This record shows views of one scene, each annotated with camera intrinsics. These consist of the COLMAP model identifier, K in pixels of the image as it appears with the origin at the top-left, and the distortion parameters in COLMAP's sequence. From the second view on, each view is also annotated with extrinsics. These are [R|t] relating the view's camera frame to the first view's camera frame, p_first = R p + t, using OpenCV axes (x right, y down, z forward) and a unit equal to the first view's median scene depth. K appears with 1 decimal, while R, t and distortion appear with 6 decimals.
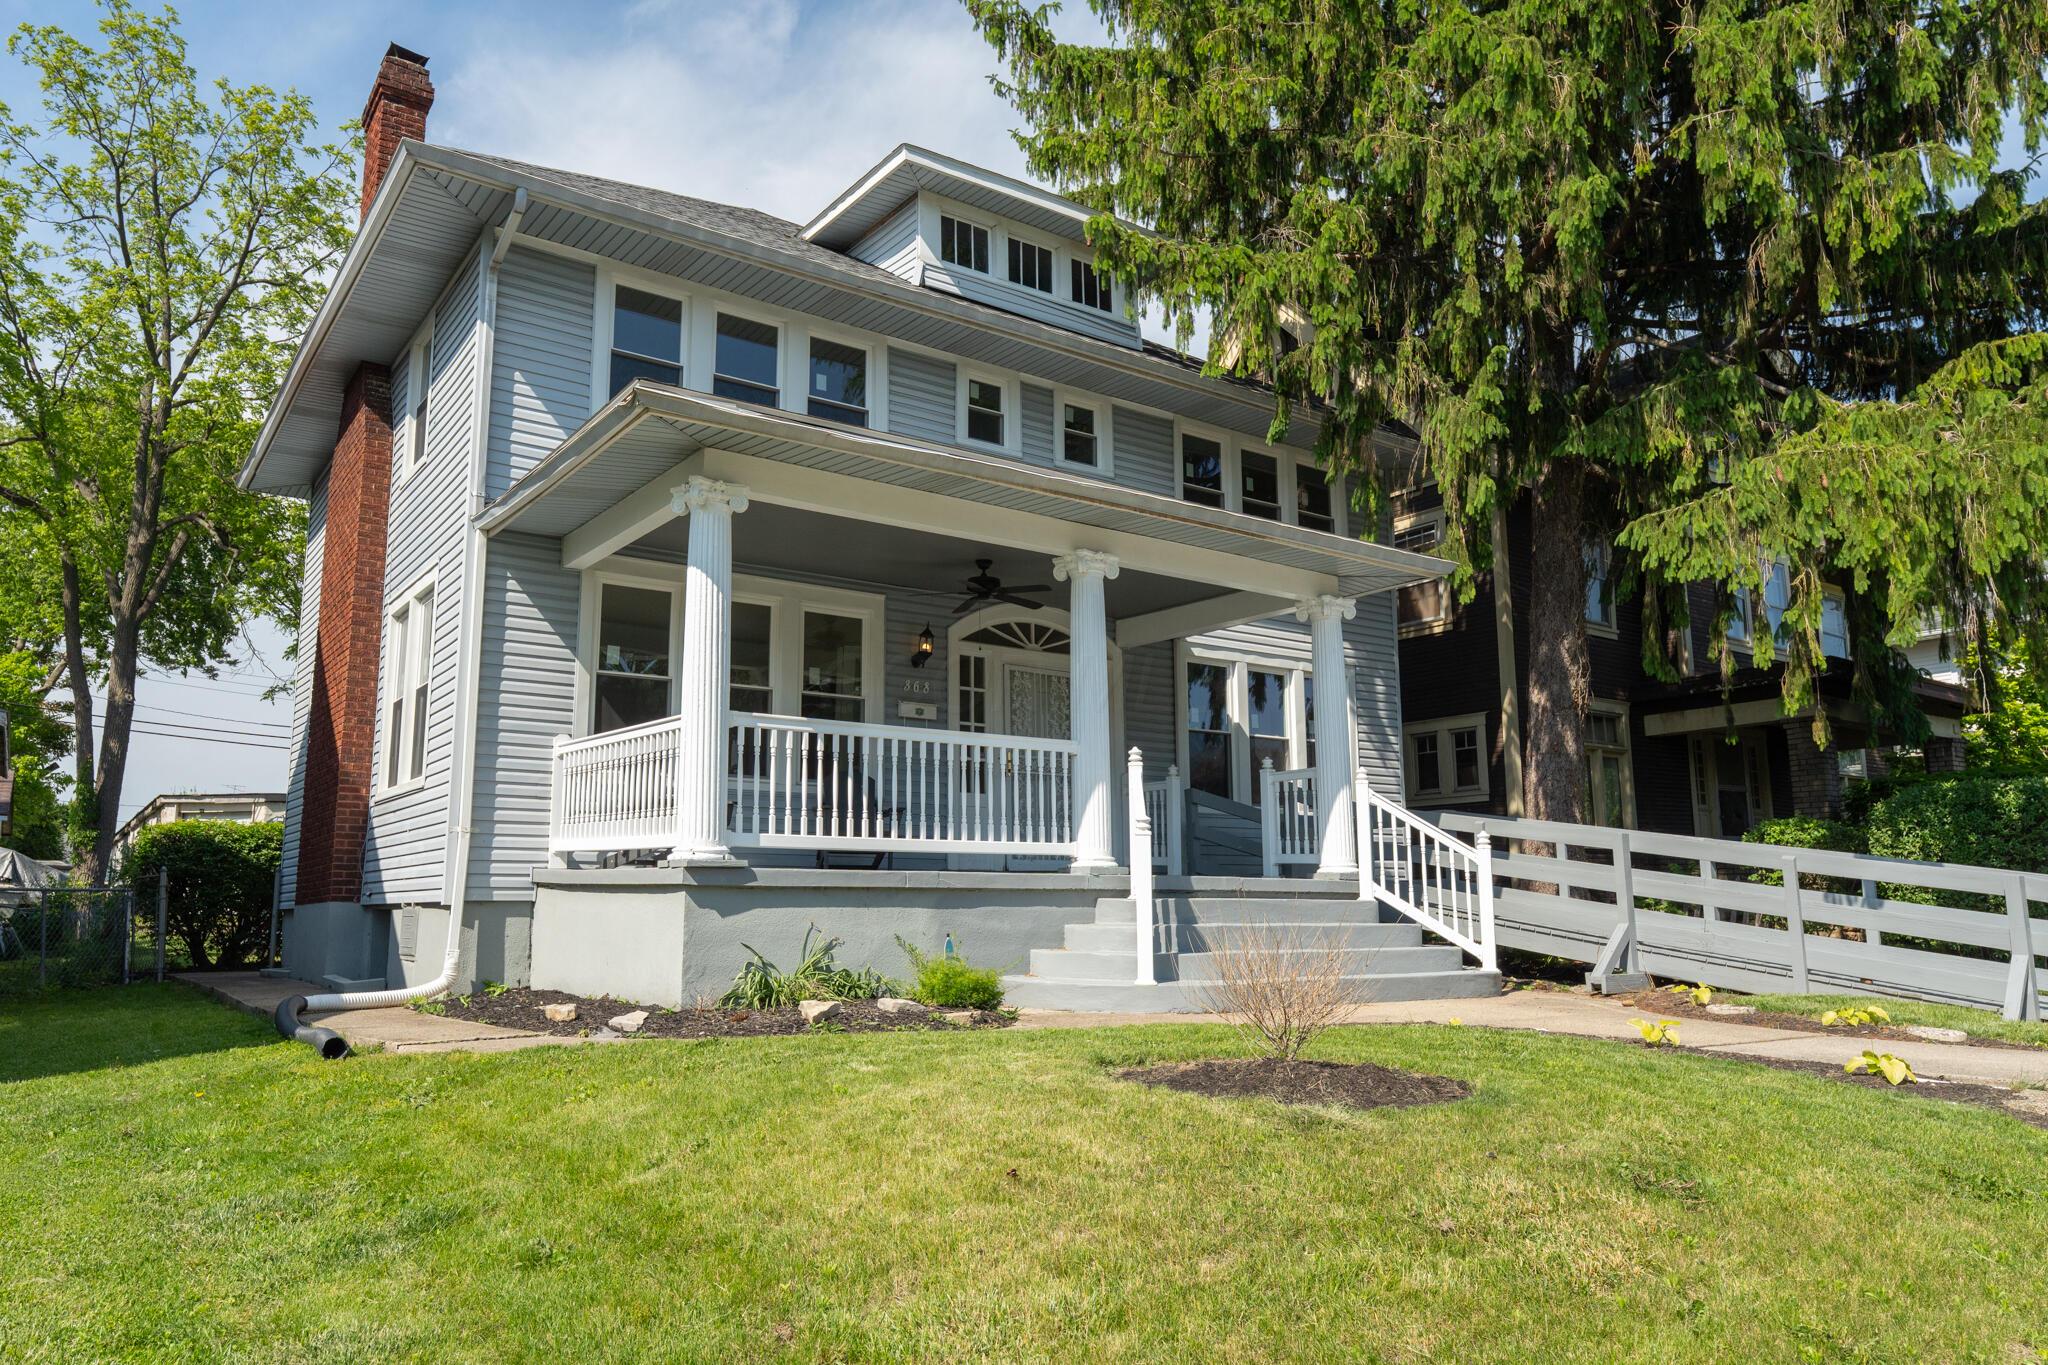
lens RADIAL K [[1380.7, 0, 1024.0], [0, 1380.7, 682.5], [0, 0, 1]] dist [-0.000905, -0.000365]
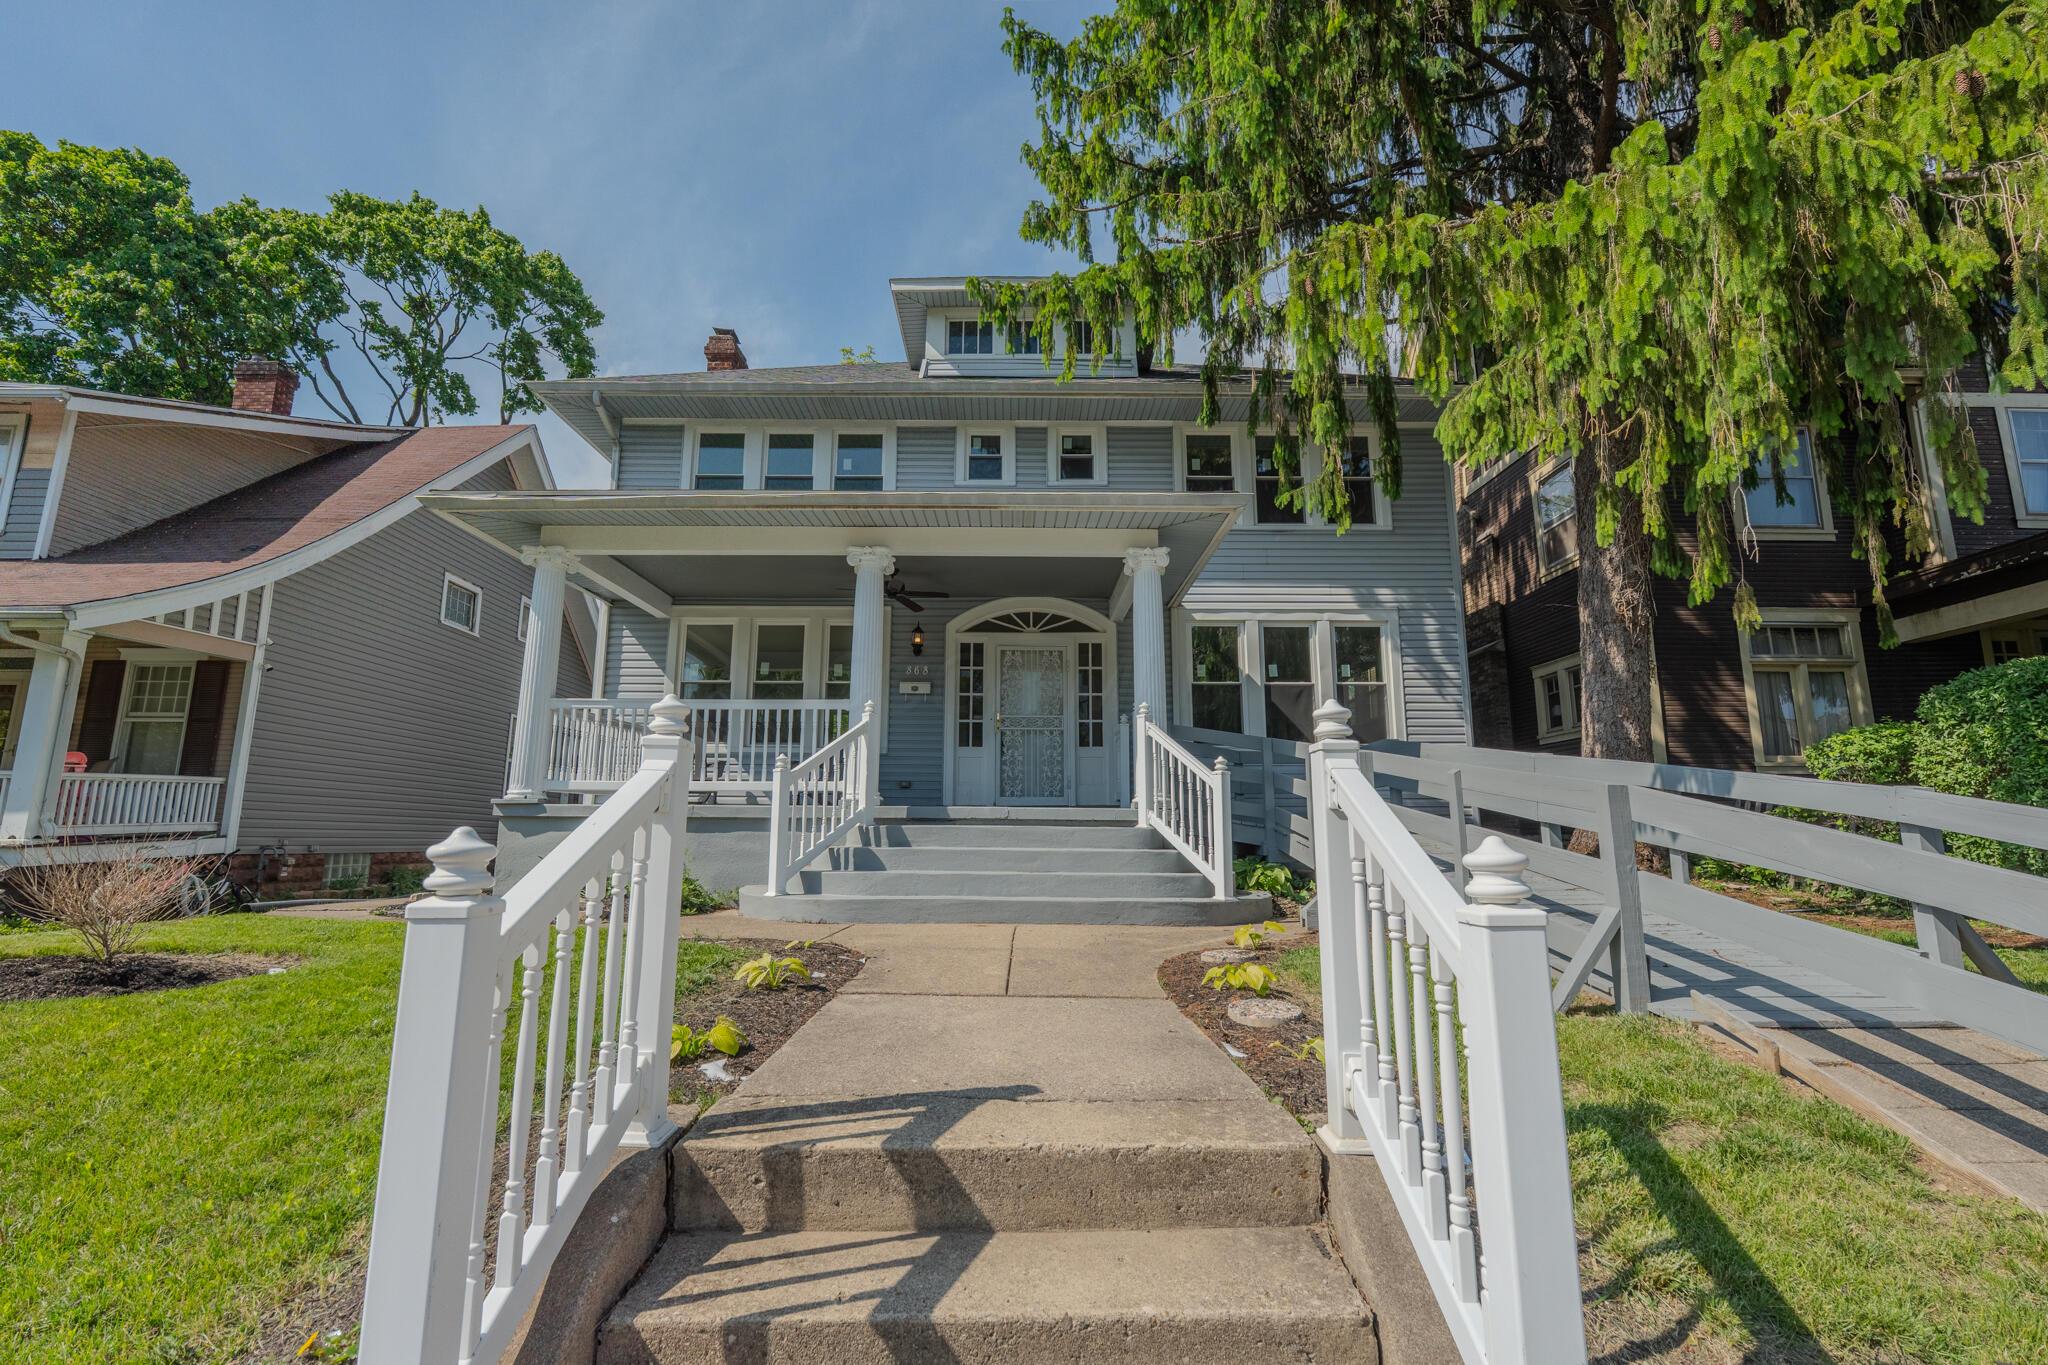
lens RADIAL K [[904.7, 0, 1024.0], [0, 904.7, 682.5], [0, 0, 1]] dist [-0.012555, -0.000093]
pose [[0.812776, -0.095363, -0.574718, 0.512552], [0.088253, 0.995281, -0.040338, 0.059461], [0.575852, -0.017935, 0.817357, 0.340051]]
